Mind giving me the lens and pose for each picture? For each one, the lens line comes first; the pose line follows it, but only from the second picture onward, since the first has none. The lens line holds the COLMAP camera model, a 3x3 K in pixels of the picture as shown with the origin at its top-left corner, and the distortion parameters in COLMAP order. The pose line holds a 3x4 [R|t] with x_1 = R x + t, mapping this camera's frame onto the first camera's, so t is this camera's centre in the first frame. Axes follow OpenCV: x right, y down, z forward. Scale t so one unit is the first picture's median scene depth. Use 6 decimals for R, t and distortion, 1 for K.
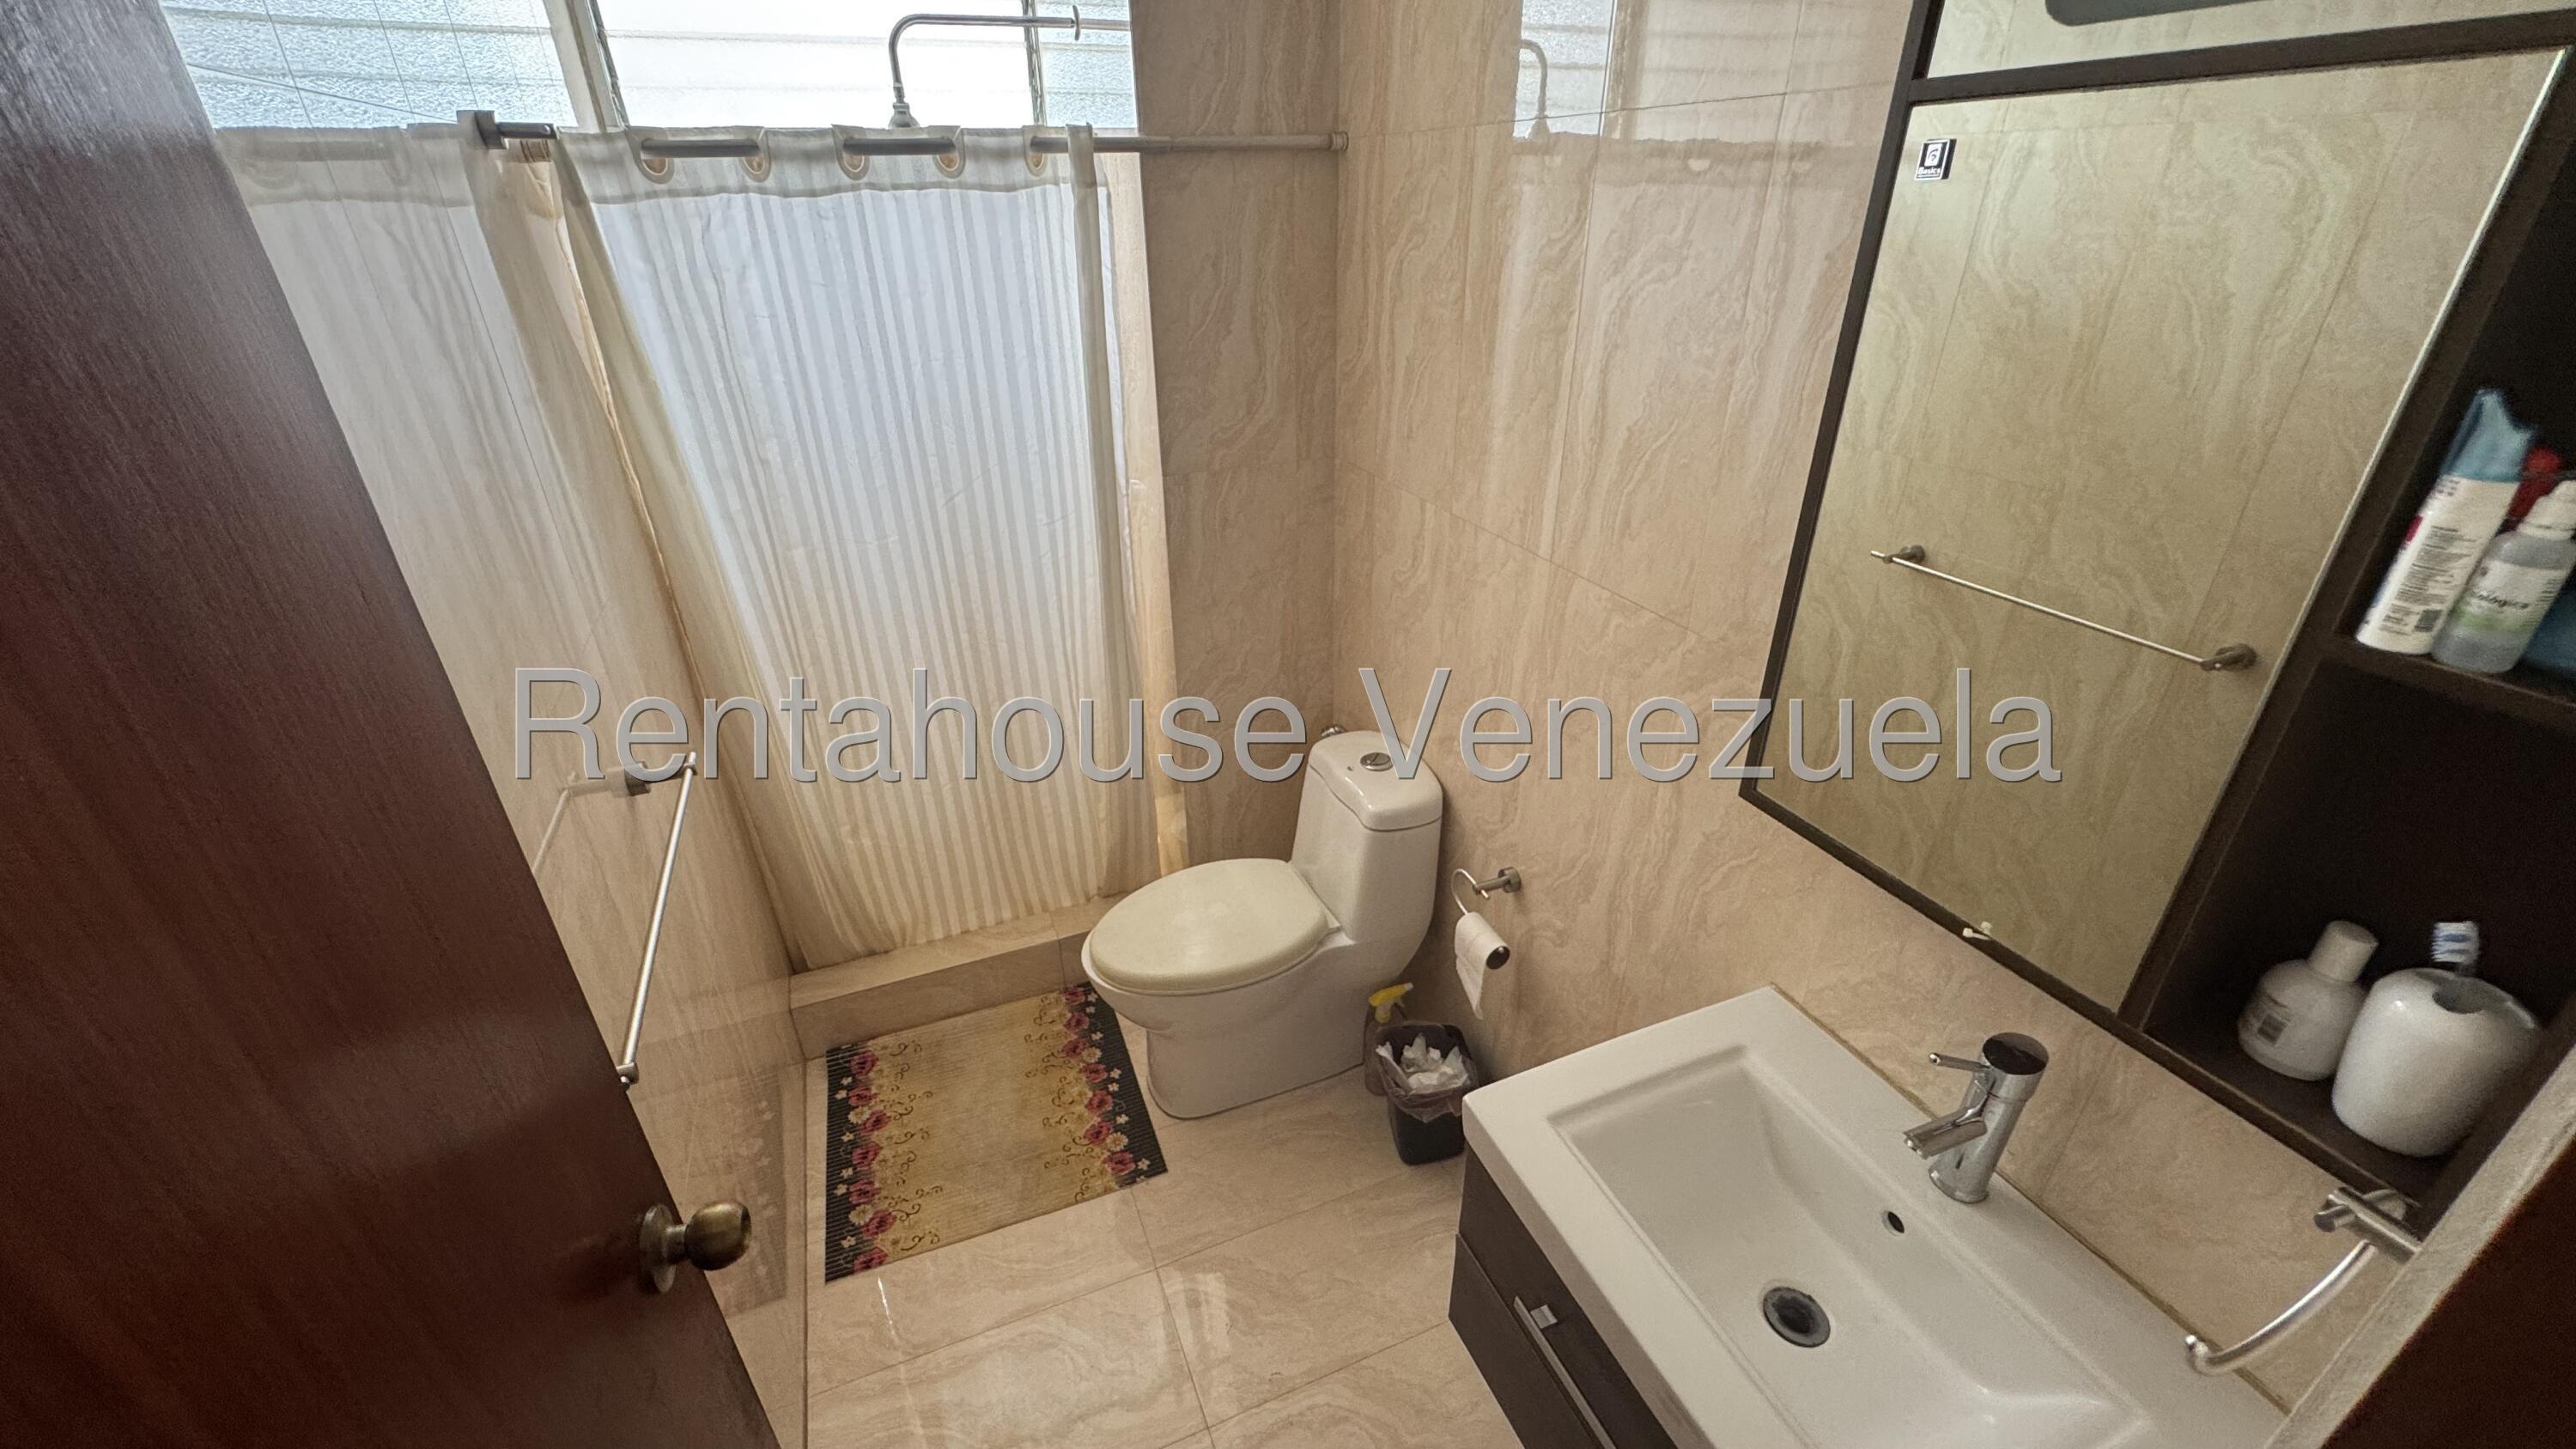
lens RADIAL K [[1025.7, 0, 1279.1], [0, 1025.7, 724.0], [0, 0, 1]] dist [-0.005942, 0.001062]
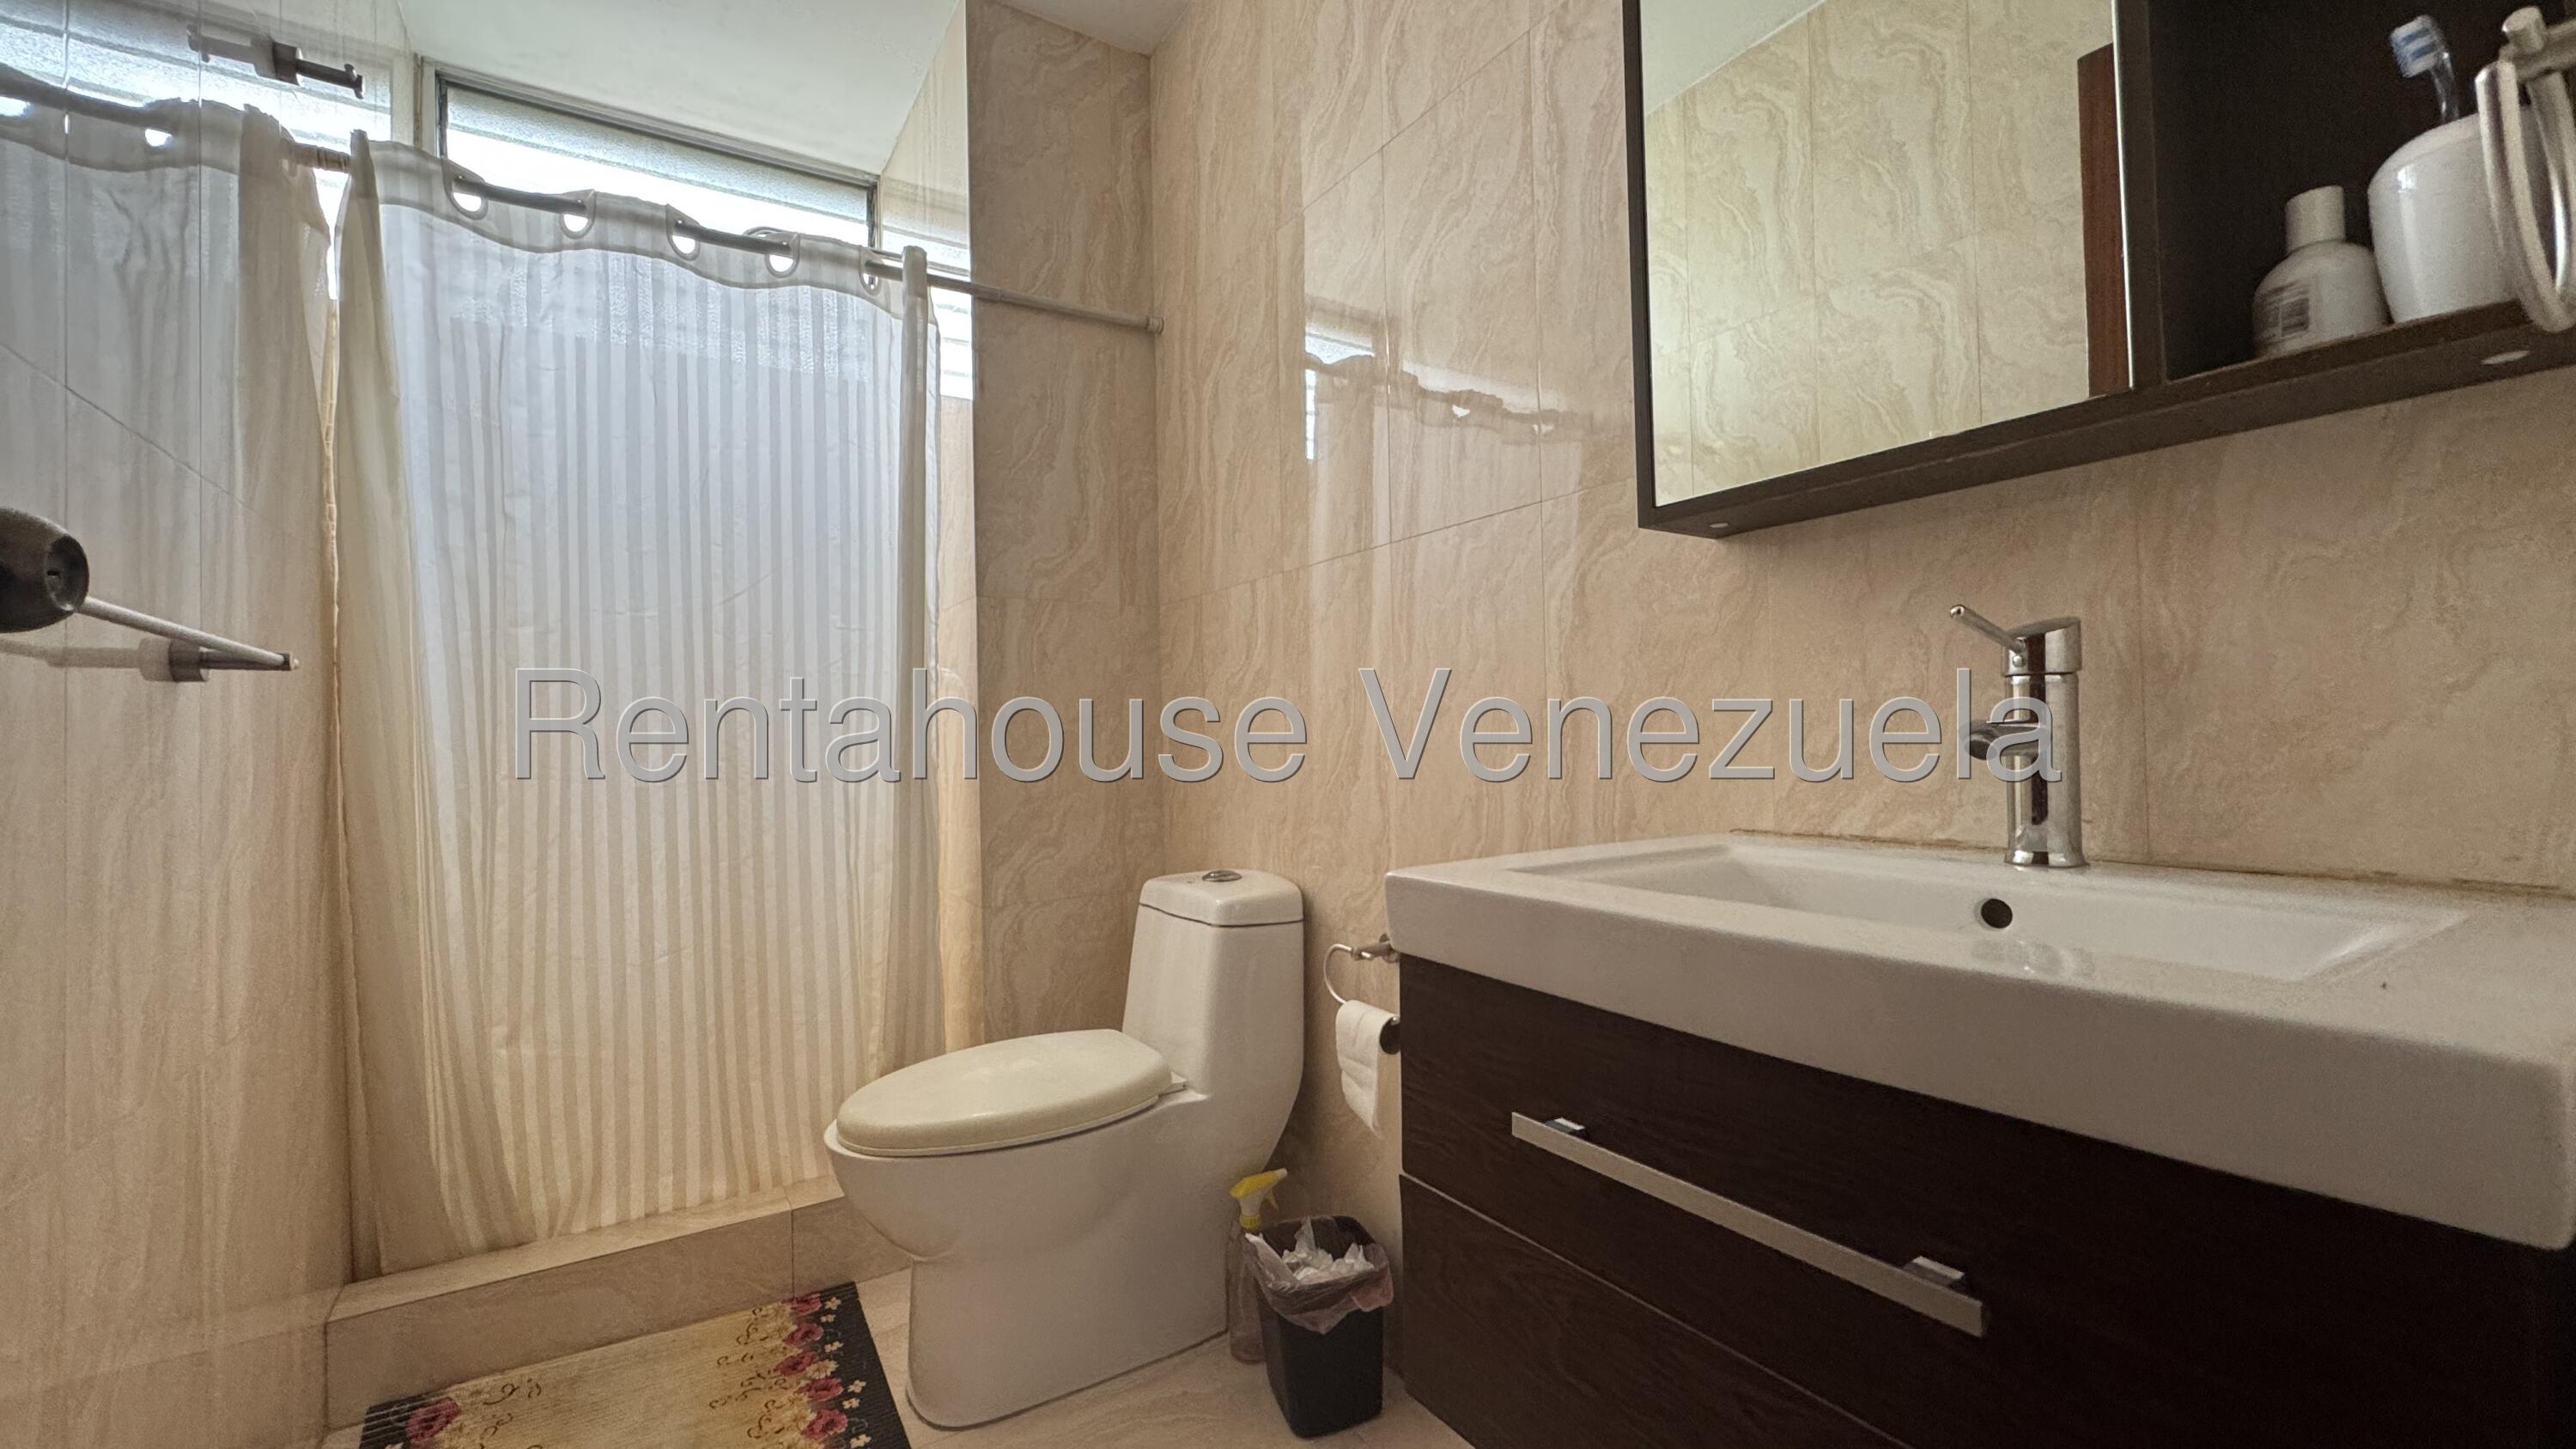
lens RADIAL K [[1025.7, 0, 1280.8], [0, 1025.7, 748.2], [0, 0, 1]] dist [-0.005942, 0.001062]
pose [[0.983469, -0.002502, 0.181060, -0.010047], [0.088966, 0.877574, -0.471114, 0.359759], [-0.157715, 0.479434, 0.863290, 0.214935]]
